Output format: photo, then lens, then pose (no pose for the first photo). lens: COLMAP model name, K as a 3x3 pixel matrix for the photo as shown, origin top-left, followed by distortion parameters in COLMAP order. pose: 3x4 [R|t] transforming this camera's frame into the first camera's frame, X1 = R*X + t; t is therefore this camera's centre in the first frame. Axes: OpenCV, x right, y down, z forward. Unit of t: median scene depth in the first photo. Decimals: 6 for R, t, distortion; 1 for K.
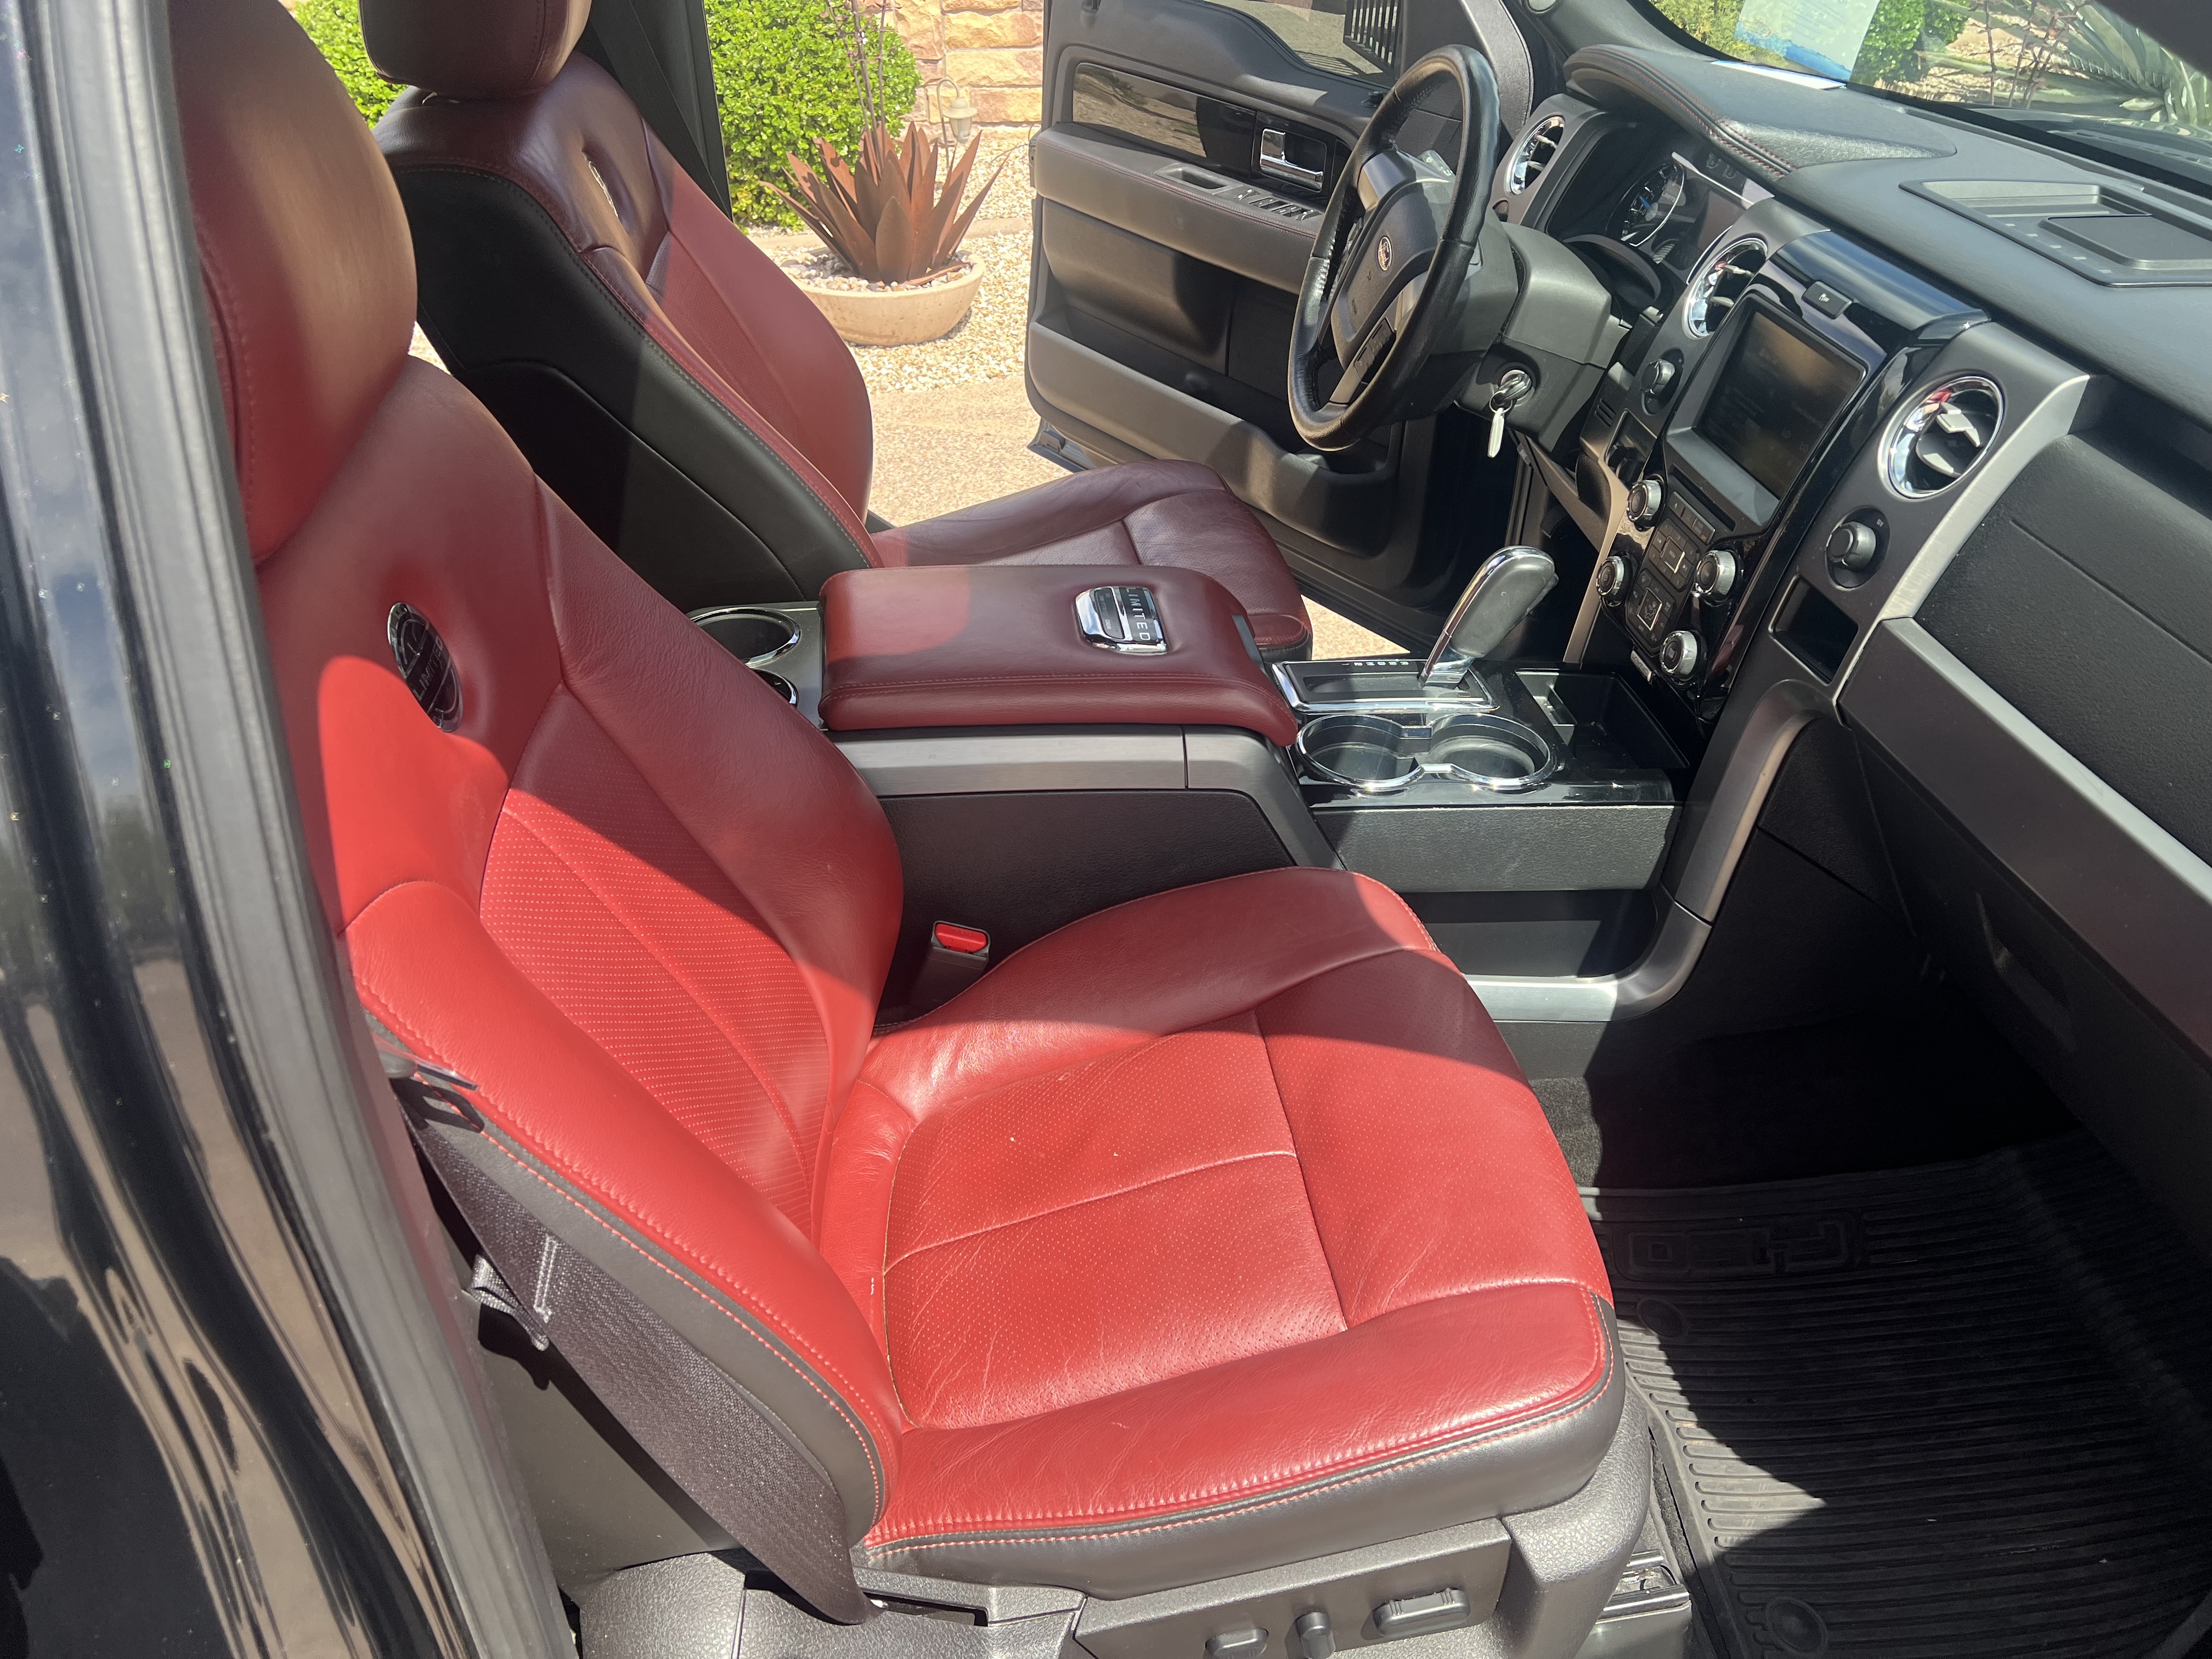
lens RADIAL K [[1661.0, 0, 1106.1], [0, 1661.0, 822.2], [0, 0, 1]] dist [0.057737, -0.067331]
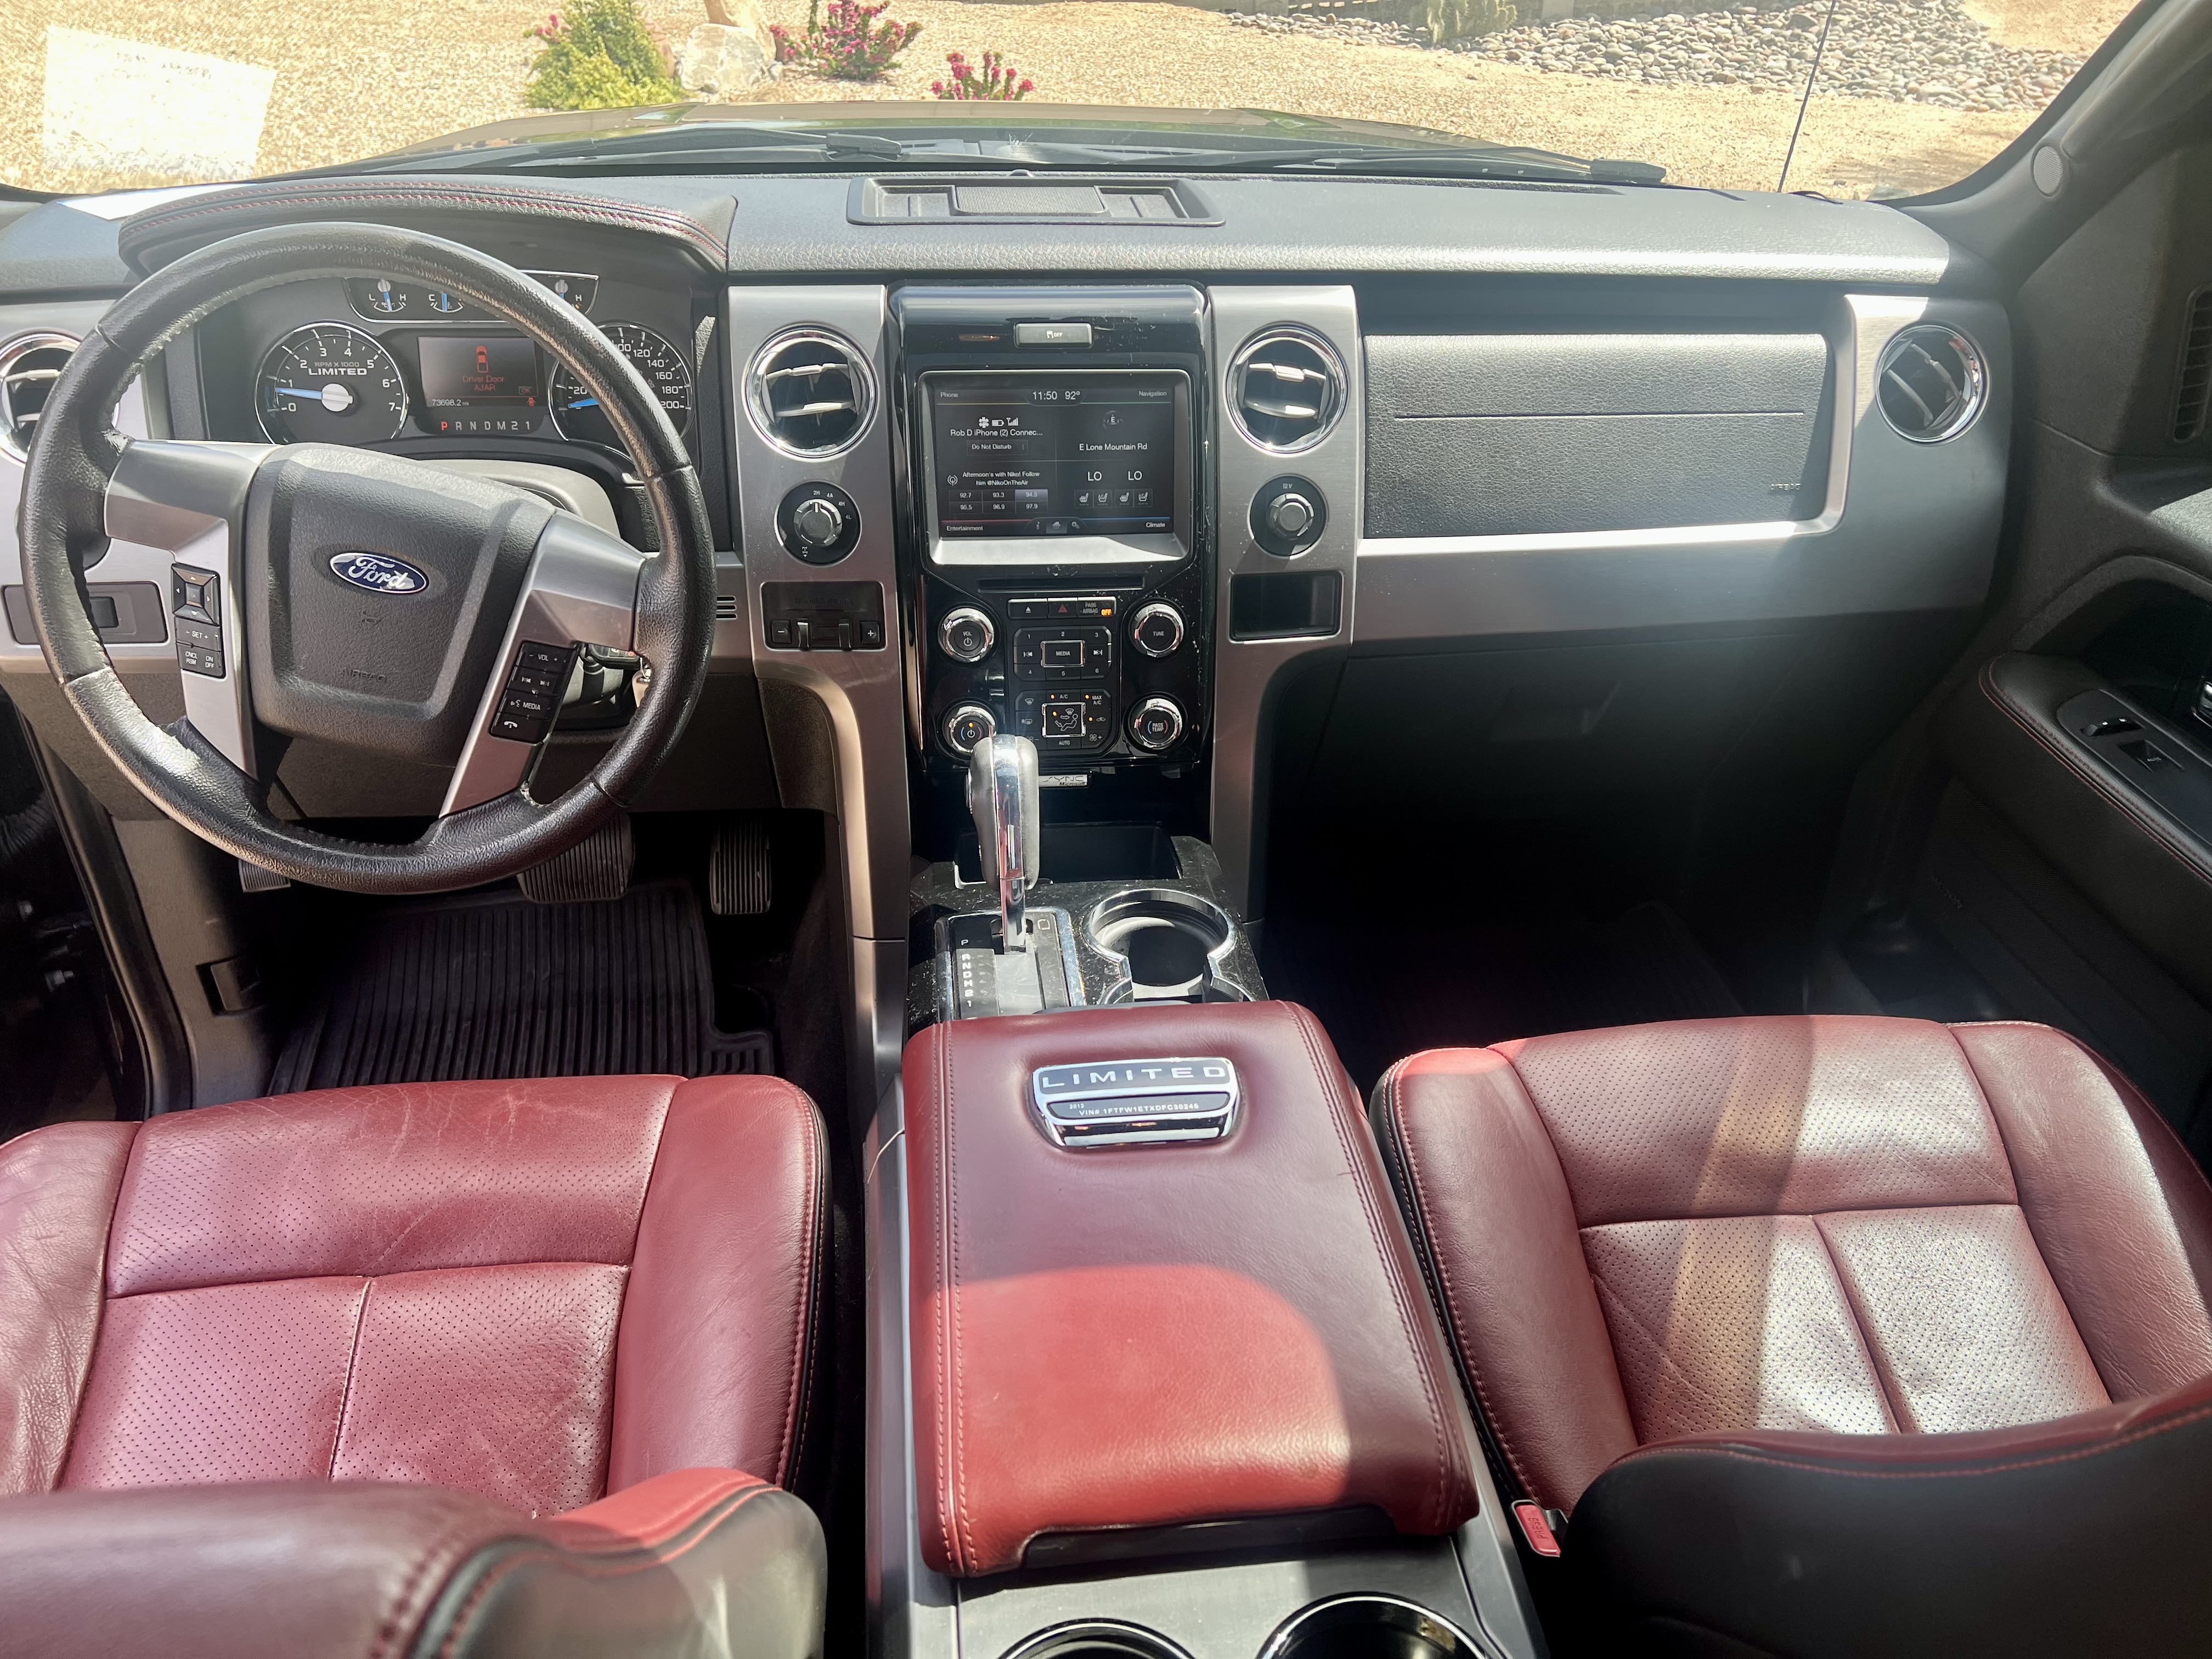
lens RADIAL K [[1661.0, 0, 1126.5], [0, 1661.0, 828.8], [0, 0, 1]] dist [0.057737, -0.067331]
pose [[0.025614, -0.533510, 0.845406, -0.450963], [0.547680, 0.714963, 0.434598, -0.453333], [-0.836296, 0.451880, 0.310506, 0.732865]]
